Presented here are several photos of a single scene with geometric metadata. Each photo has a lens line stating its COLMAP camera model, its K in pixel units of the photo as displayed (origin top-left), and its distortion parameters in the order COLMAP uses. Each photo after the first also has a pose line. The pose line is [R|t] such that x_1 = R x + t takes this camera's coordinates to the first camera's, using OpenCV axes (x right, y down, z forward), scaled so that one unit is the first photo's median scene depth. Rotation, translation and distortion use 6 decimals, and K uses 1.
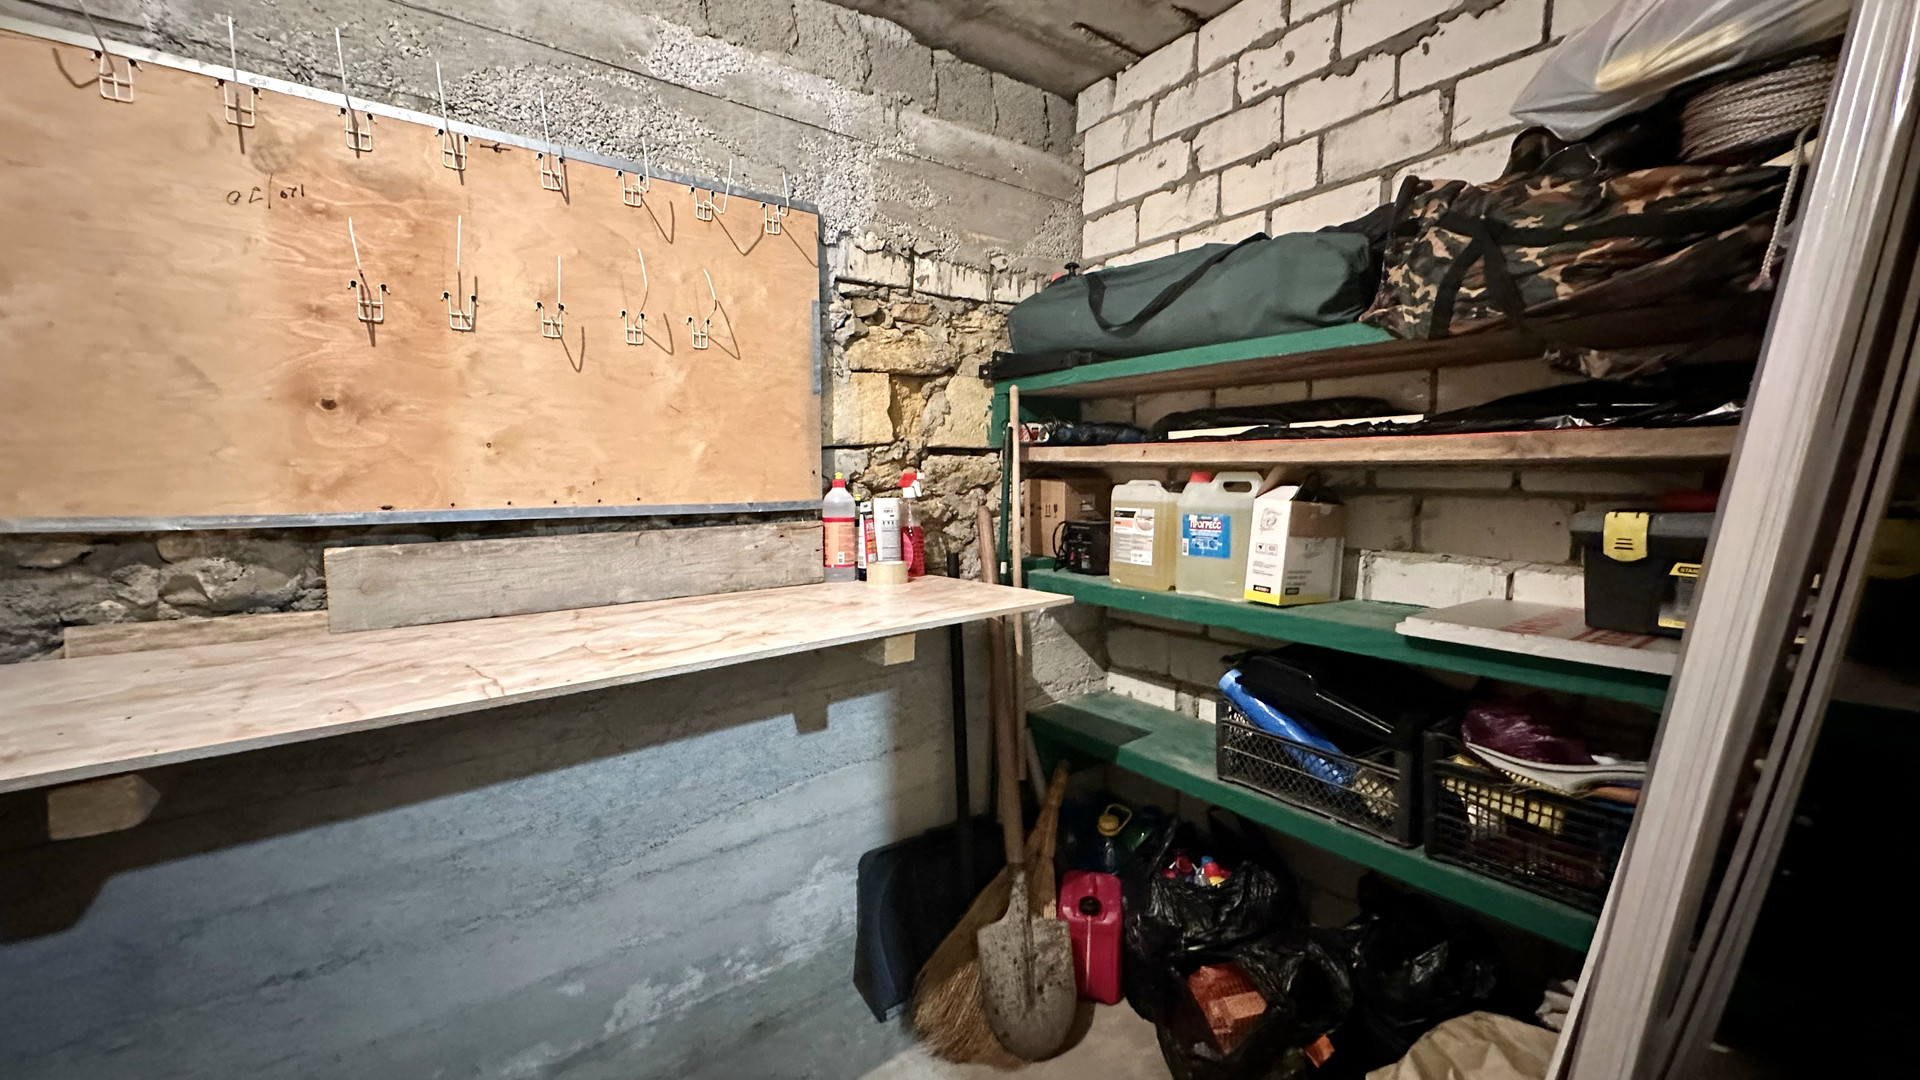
lens RADIAL K [[764.7, 0, 957.6], [0, 764.7, 540.9], [0, 0, 1]] dist [0.001374, 0.000252]
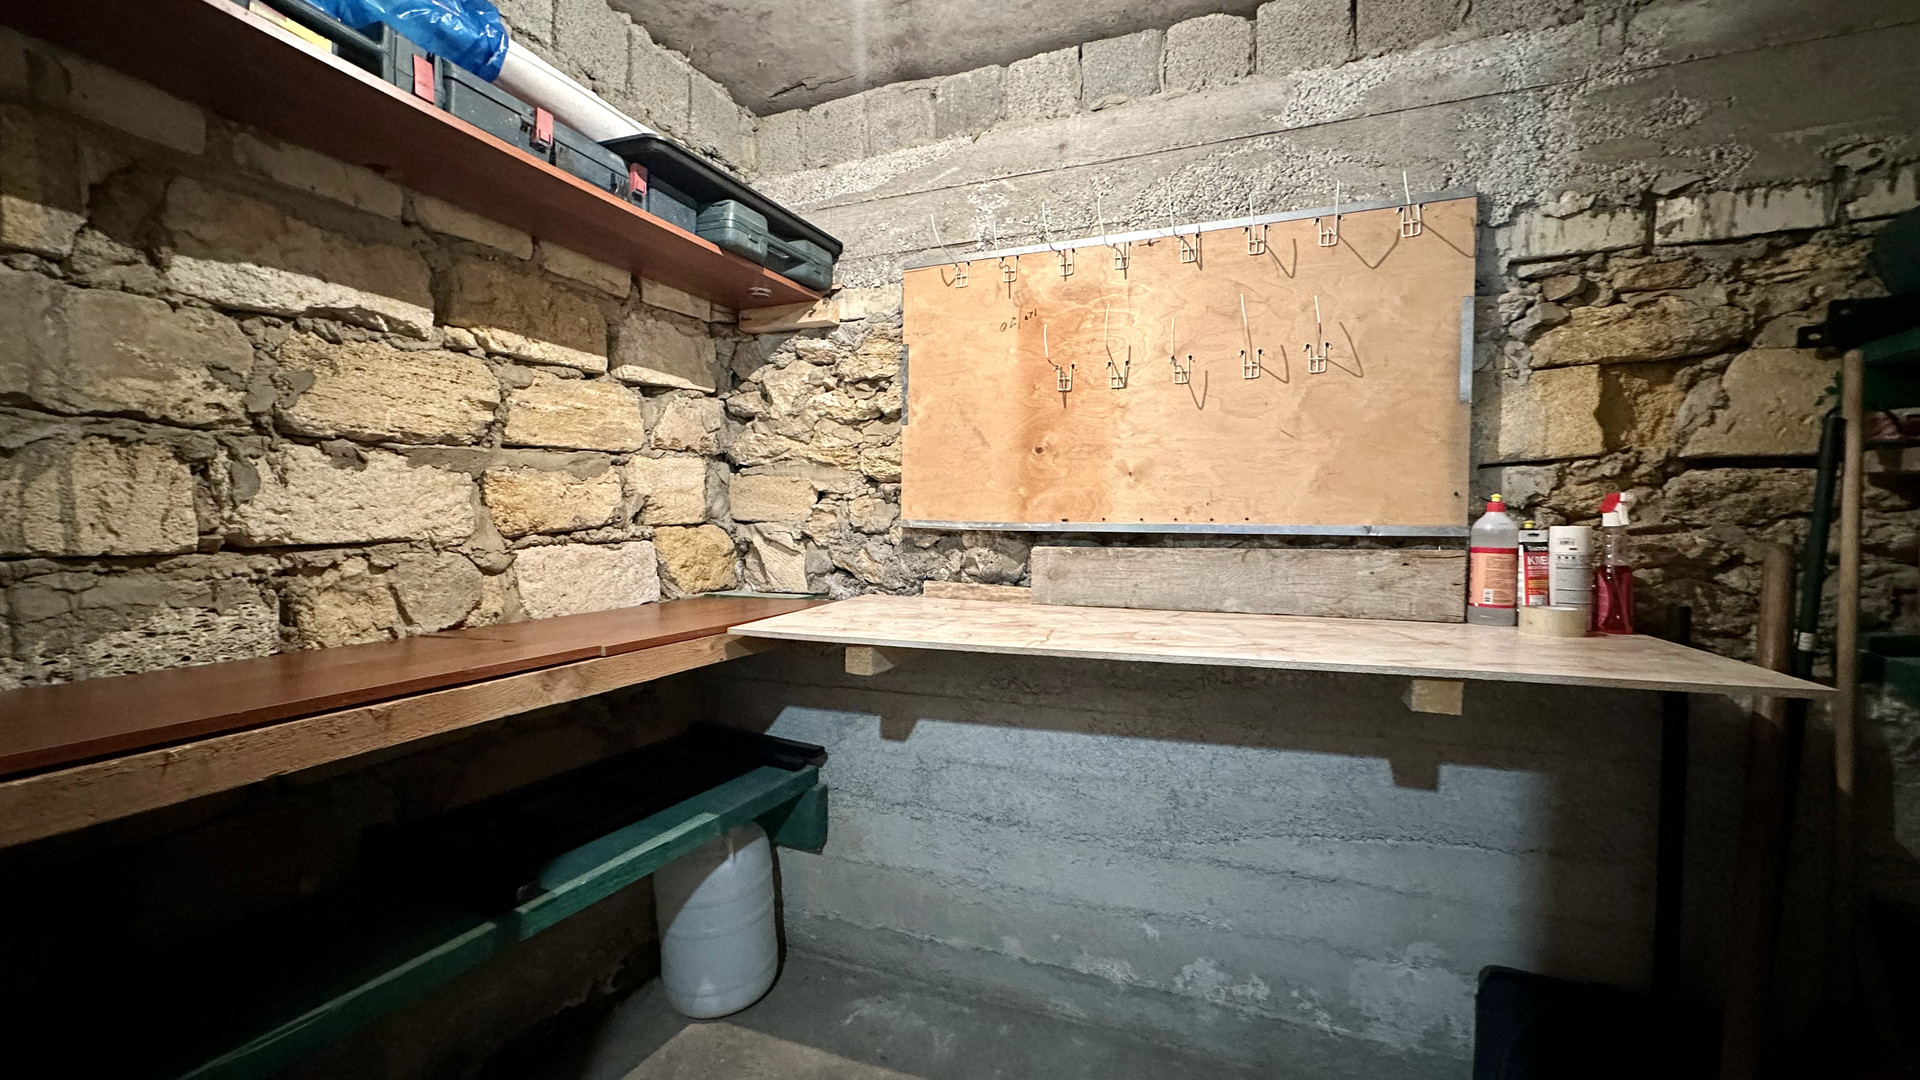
lens RADIAL K [[764.7, 0, 958.7], [0, 764.7, 540.3], [0, 0, 1]] dist [0.001374, 0.000252]
pose [[0.506720, 0.035803, -0.861367, 0.284429], [-0.081257, 0.996673, -0.006375, 0.014663], [0.858273, 0.073223, 0.507944, 0.085662]]
